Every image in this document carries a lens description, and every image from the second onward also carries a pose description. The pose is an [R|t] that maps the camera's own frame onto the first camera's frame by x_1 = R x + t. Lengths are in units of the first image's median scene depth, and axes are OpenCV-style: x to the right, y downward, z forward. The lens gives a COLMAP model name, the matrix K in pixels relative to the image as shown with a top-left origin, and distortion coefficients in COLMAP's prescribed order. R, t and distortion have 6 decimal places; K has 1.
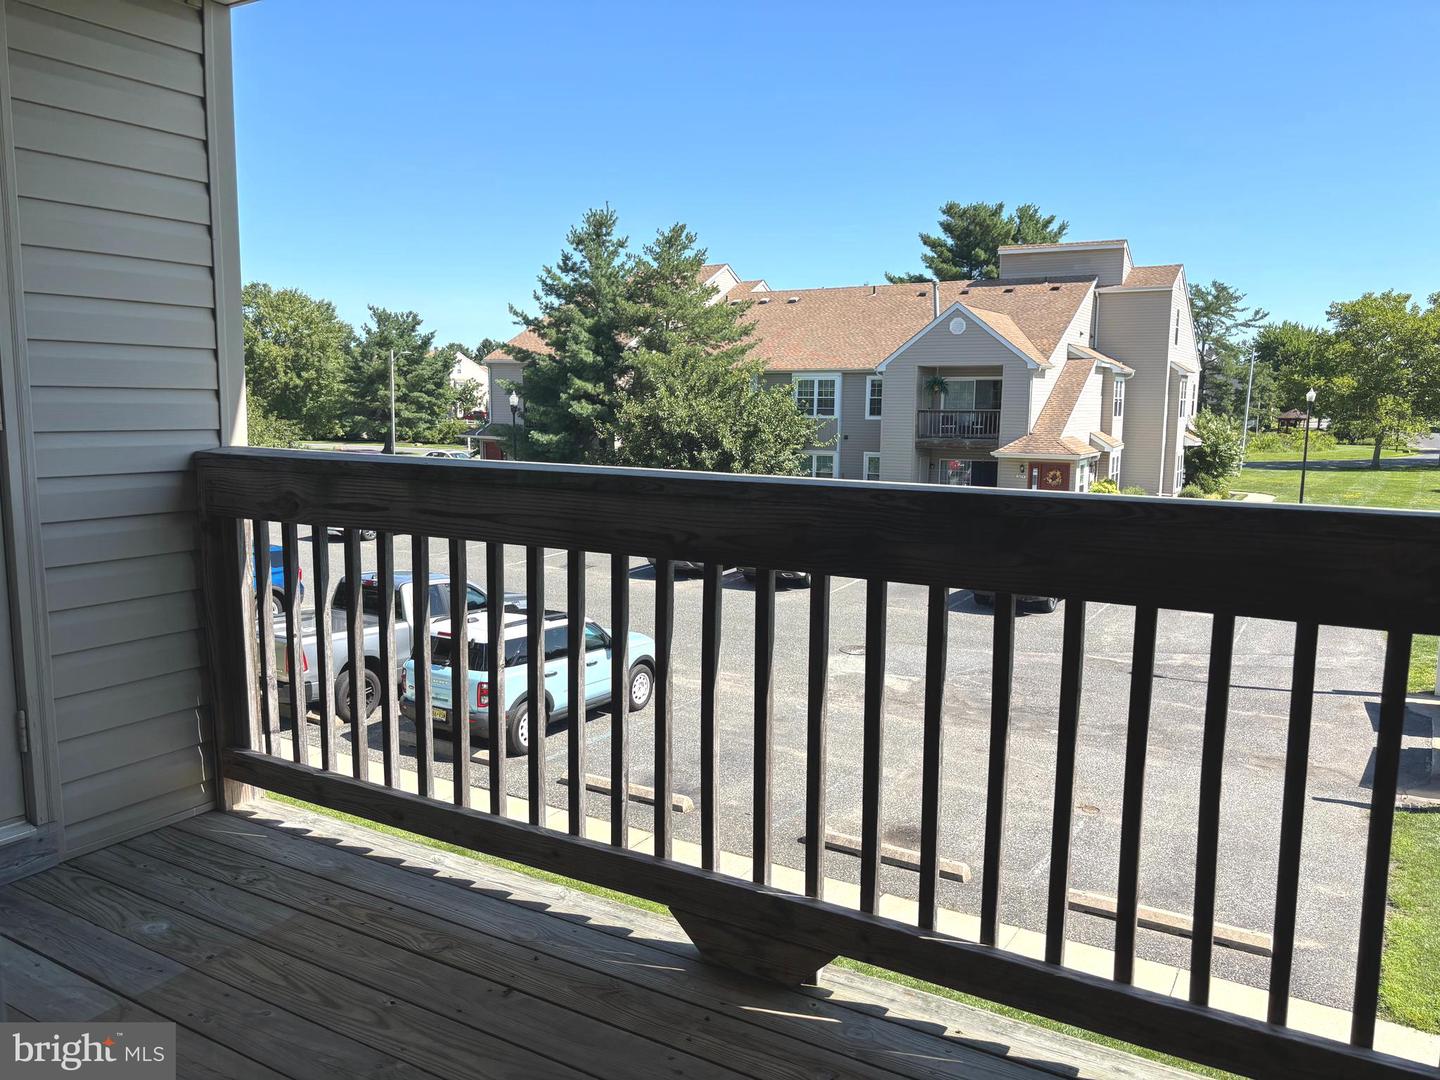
lens RADIAL K [[1098.4, 0, 720.0], [0, 1098.4, 540.0], [0, 0, 1]] dist [0.002398, -0.000079]
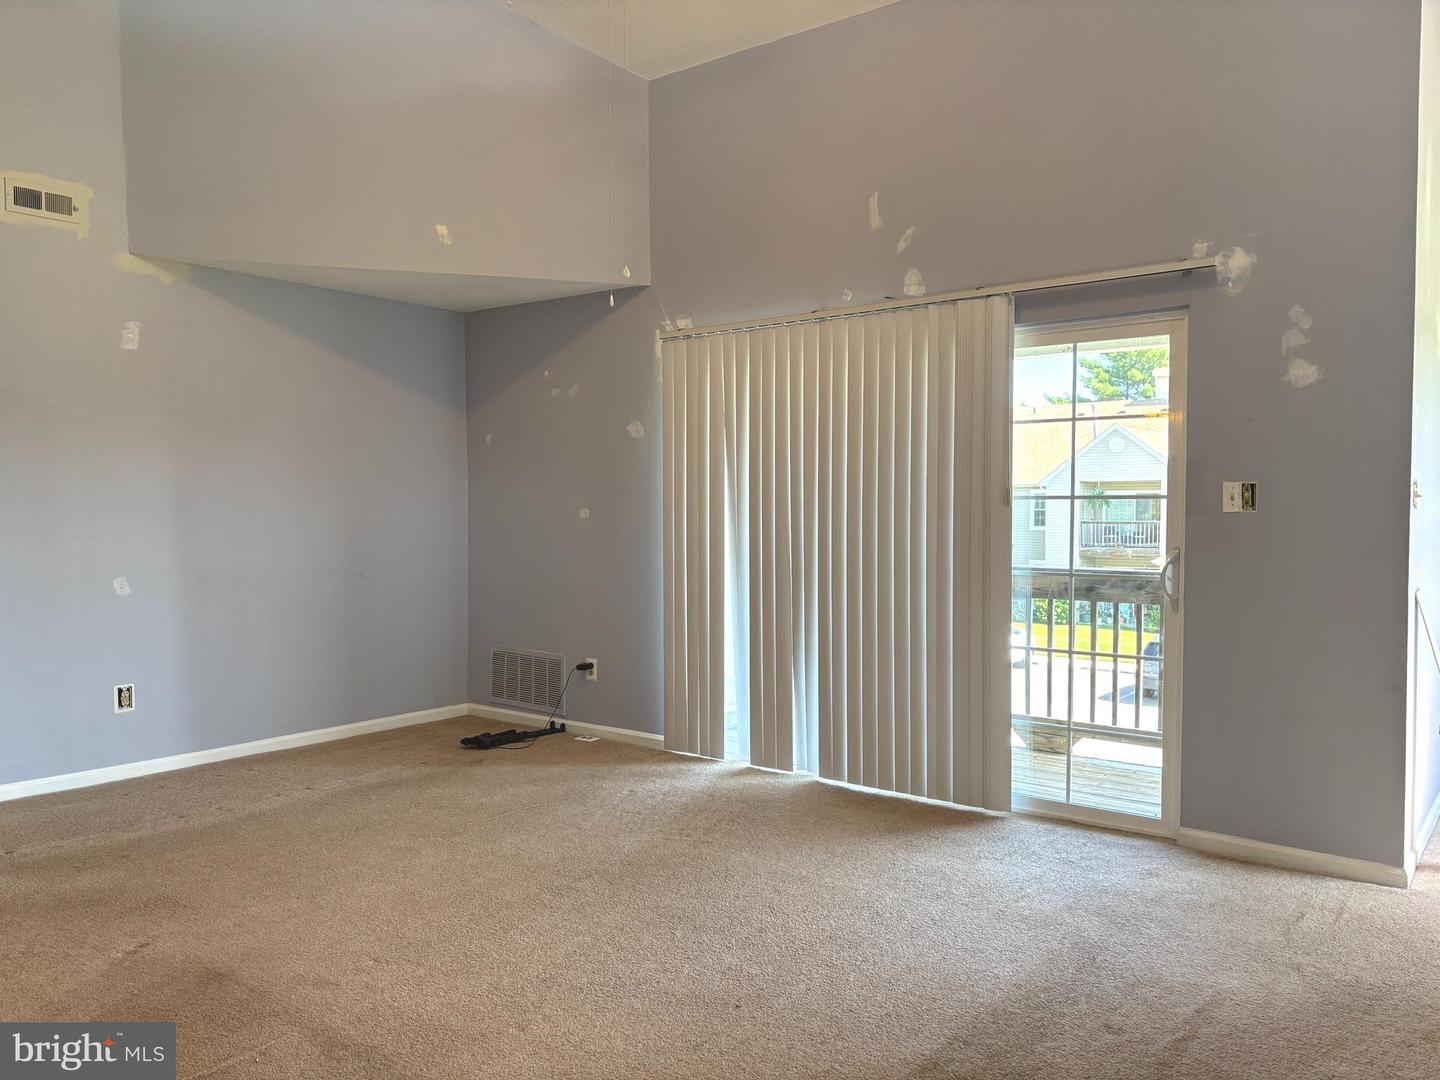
lens RADIAL K [[1098.4, 0, 720.0], [0, 1098.4, 540.0], [0, 0, 1]] dist [0.002398, -0.000079]
pose [[0.990580, -0.011104, -0.136487, -0.024206], [-0.002655, 0.994962, -0.100218, 0.009151], [0.136912, 0.099636, 0.985560, -0.112174]]
